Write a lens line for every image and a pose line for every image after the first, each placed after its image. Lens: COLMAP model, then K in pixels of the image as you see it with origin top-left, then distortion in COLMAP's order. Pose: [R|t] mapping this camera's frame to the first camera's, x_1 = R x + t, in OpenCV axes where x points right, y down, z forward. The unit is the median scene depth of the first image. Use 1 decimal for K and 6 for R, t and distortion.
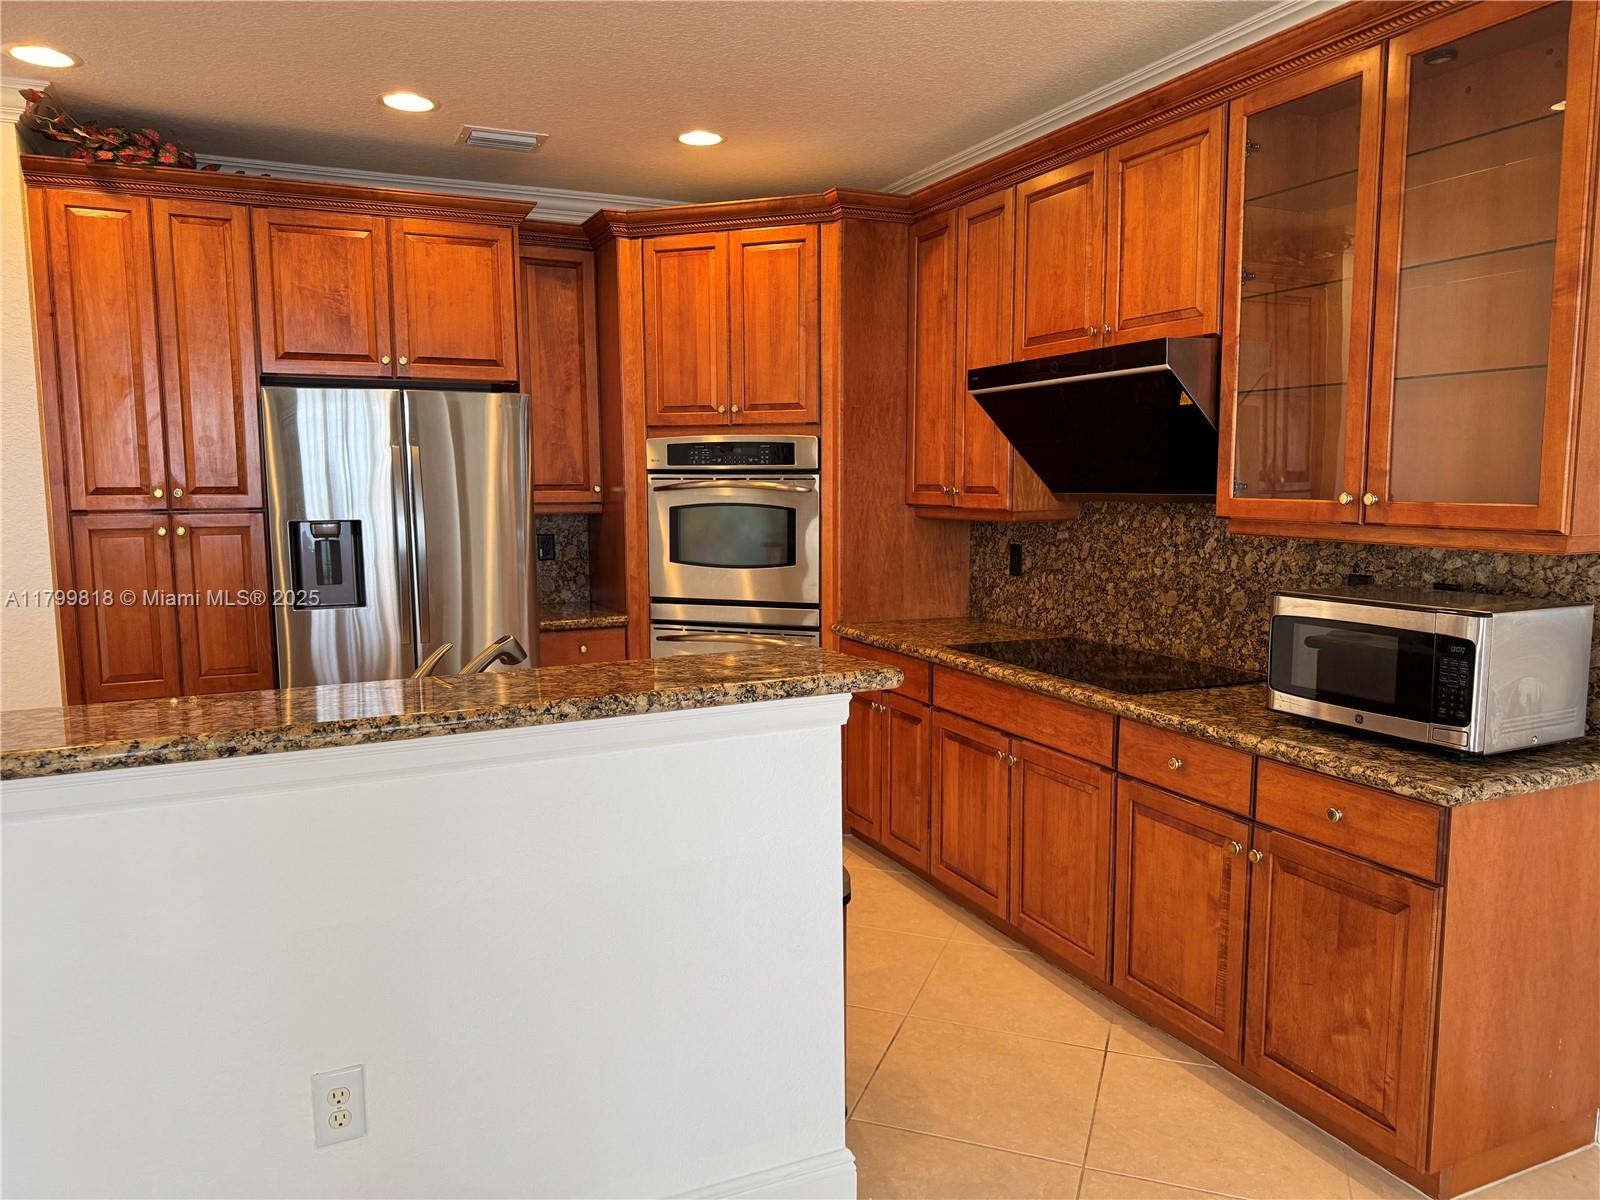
lens RADIAL K [[1127.1, 0, 806.9], [0, 1127.1, 610.2], [0, 0, 1]] dist [0.056640, -0.077242]
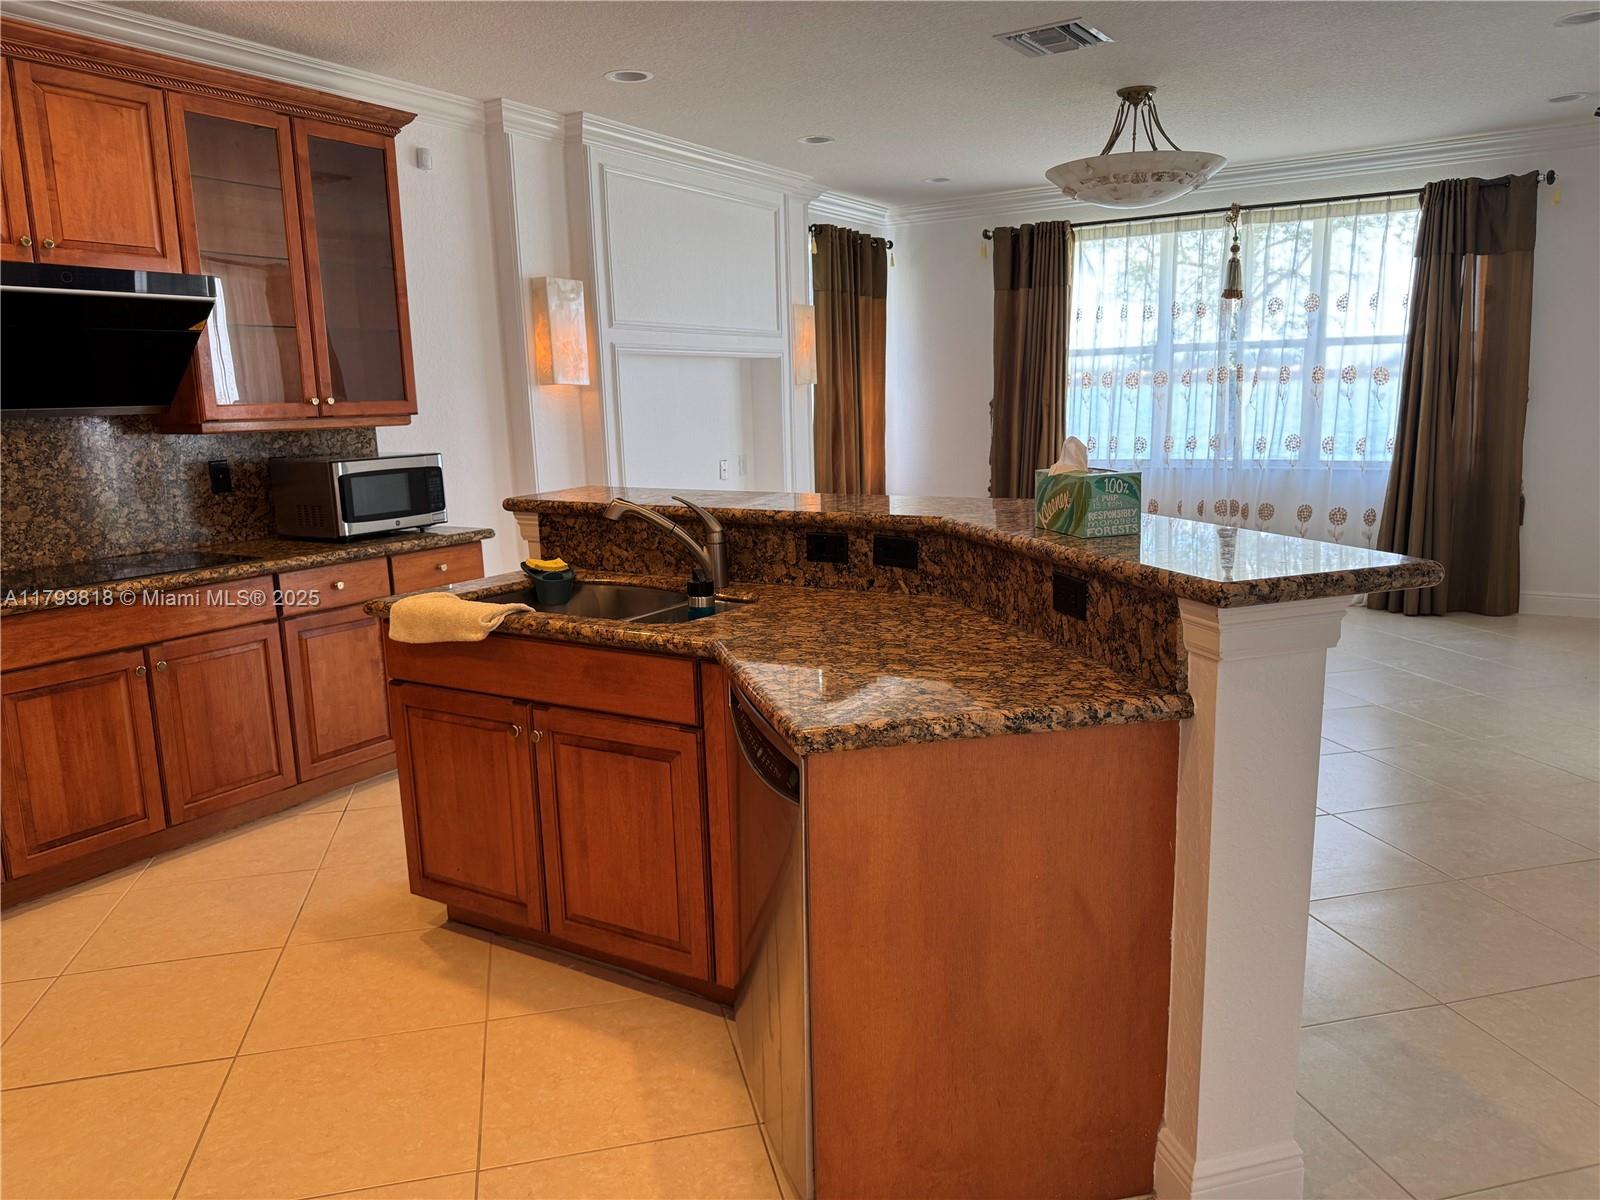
lens RADIAL K [[1127.1, 0, 806.9], [0, 1127.1, 610.2], [0, 0, 1]] dist [0.056640, -0.077242]
pose [[-0.553261, -0.136880, 0.821685, -0.999828], [0.129490, 0.960284, 0.247157, -0.096393], [-0.822882, 0.243142, -0.513563, 1.047558]]
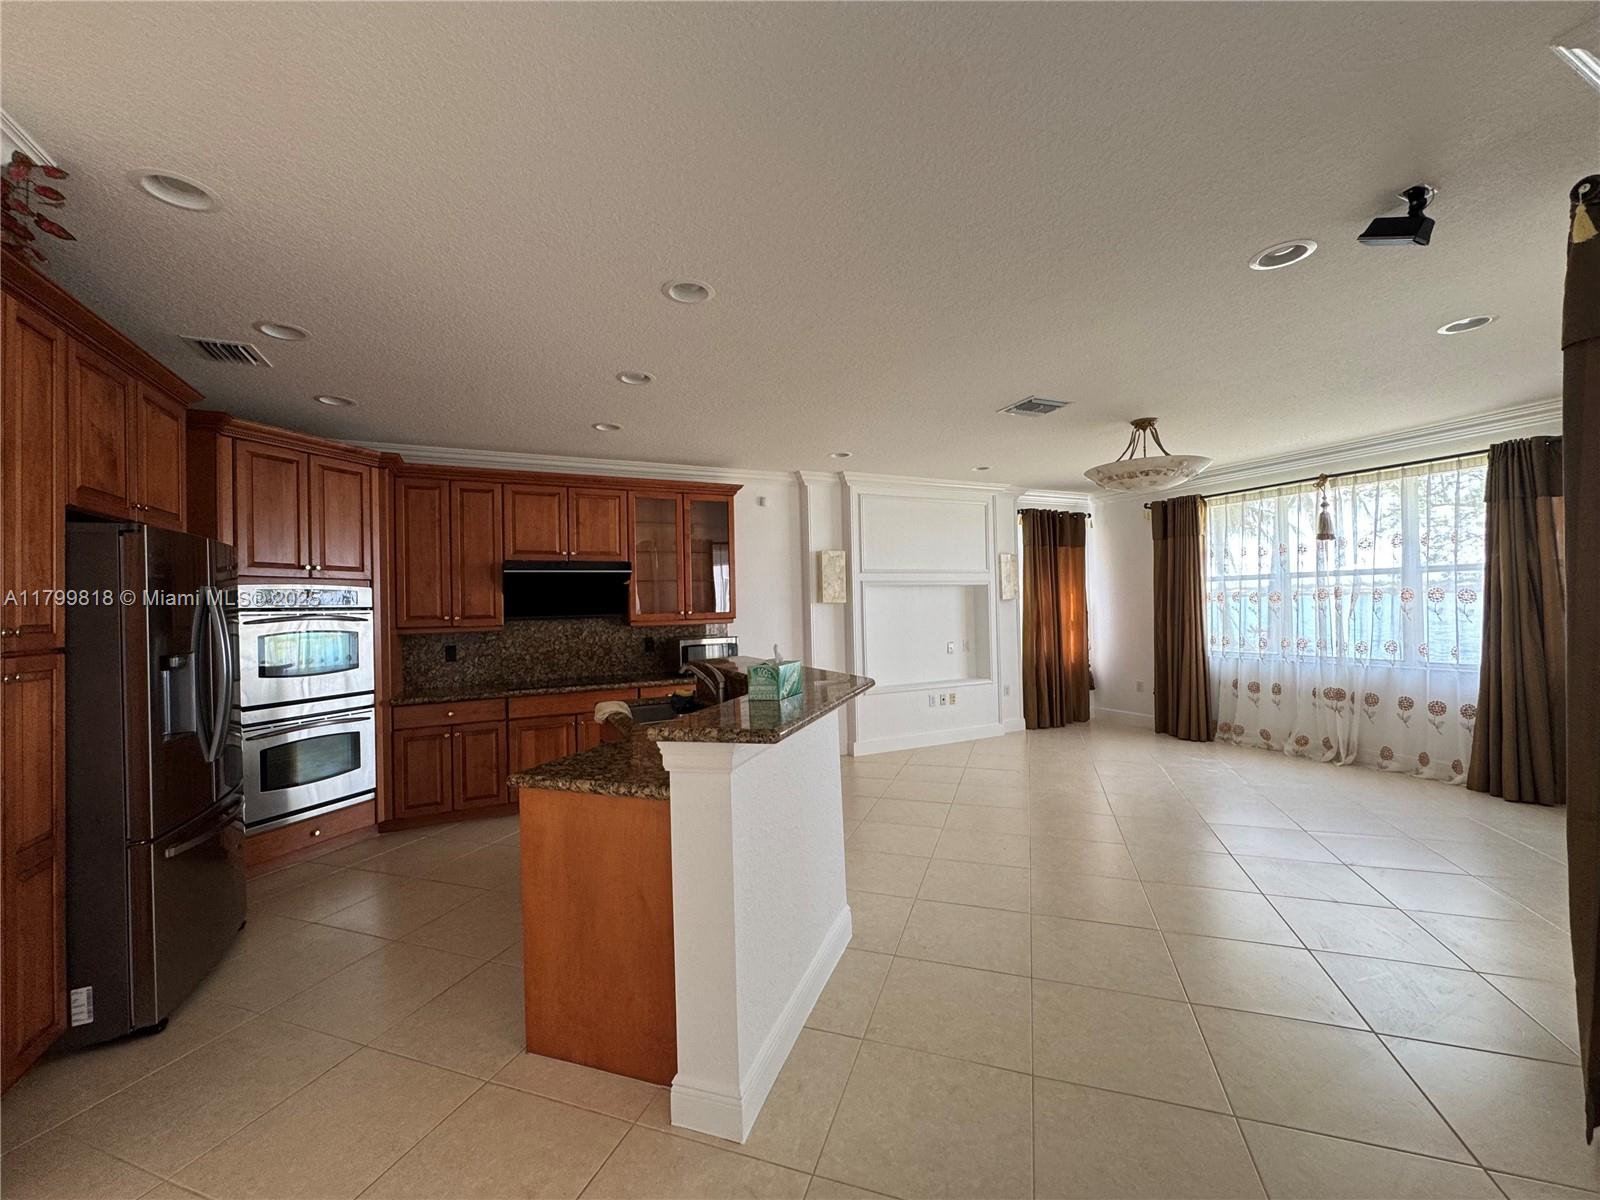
lens RADIAL K [[640.5, 0, 800.0], [0, 640.5, 600.0], [0, 0, 1]] dist [-0.006299, -0.000023]
pose [[-0.007233, 0.016609, 0.999836, -1.229035], [0.143420, 0.989542, -0.015401, -0.042077], [-0.989635, 0.143285, -0.009539, 0.509144]]
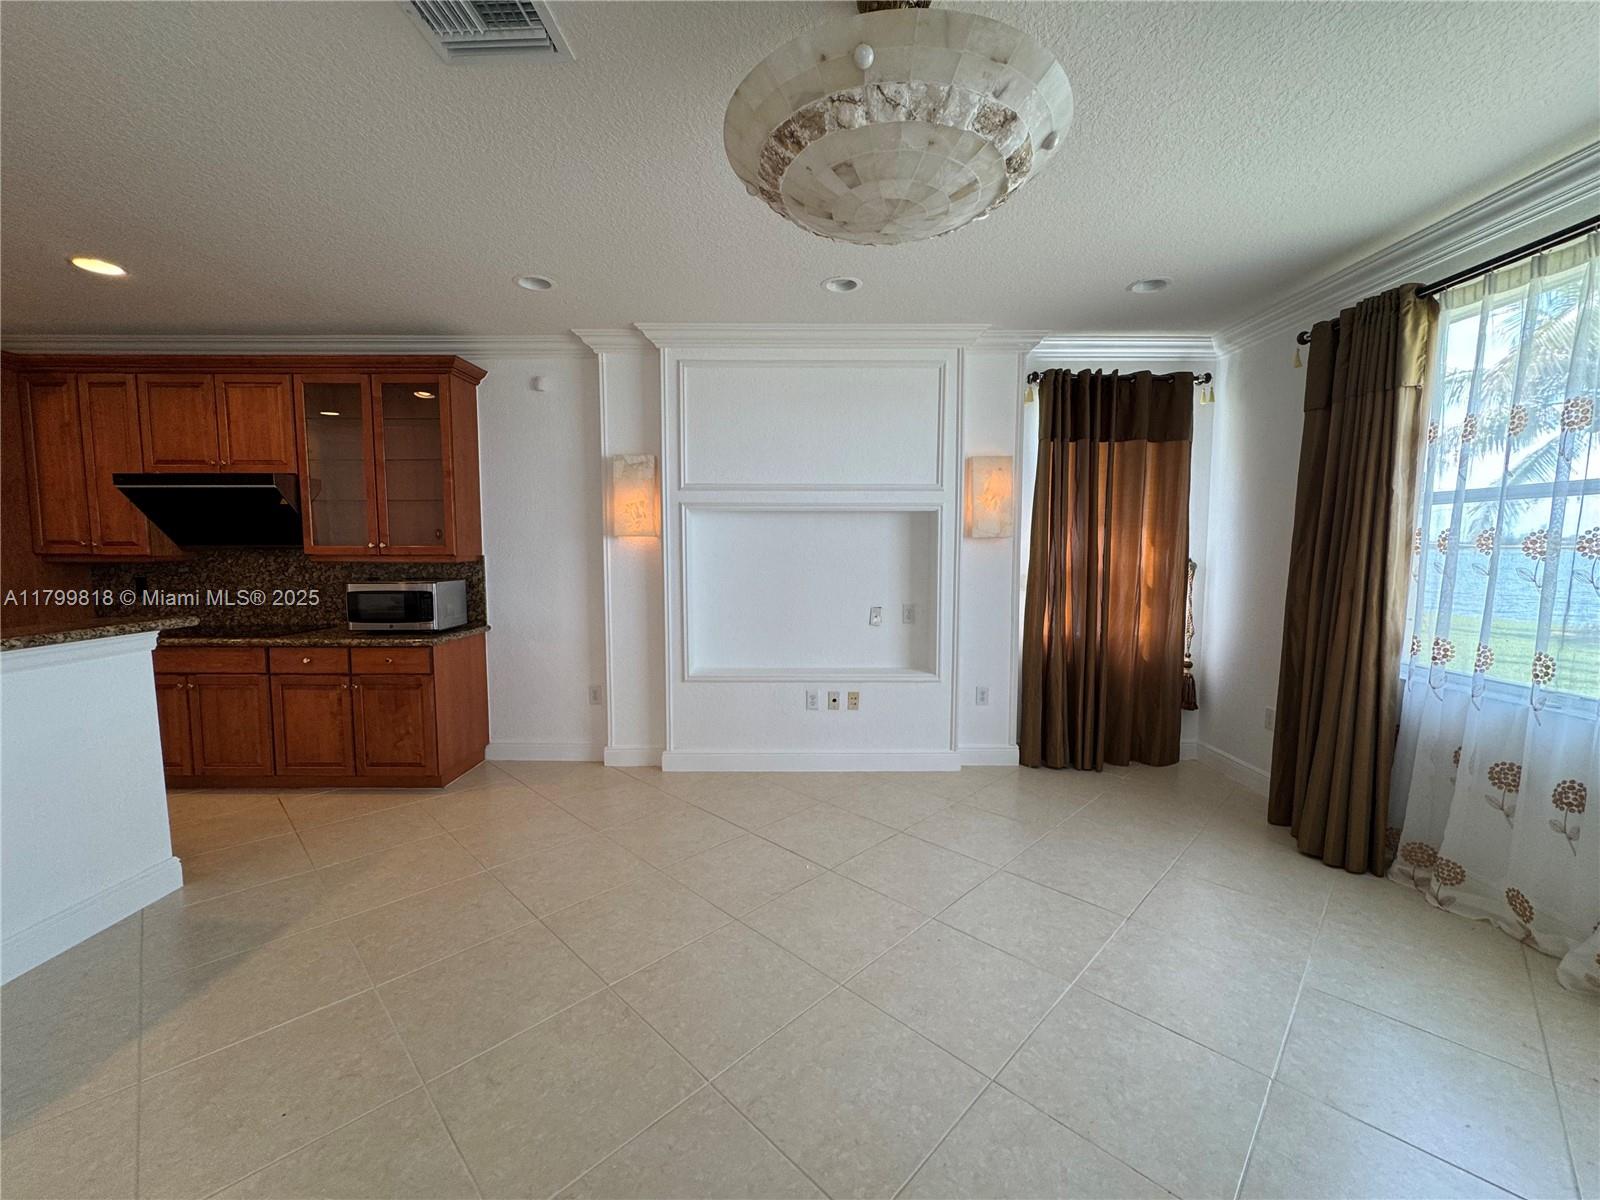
lens RADIAL K [[640.5, 0, 800.0], [0, 640.5, 600.0], [0, 0, 1]] dist [-0.006299, -0.000023]
pose [[0.417066, -0.068586, 0.906285, -0.347205], [0.105021, 0.994106, 0.026902, 0.069366], [-0.902788, 0.083959, 0.421810, -0.374099]]
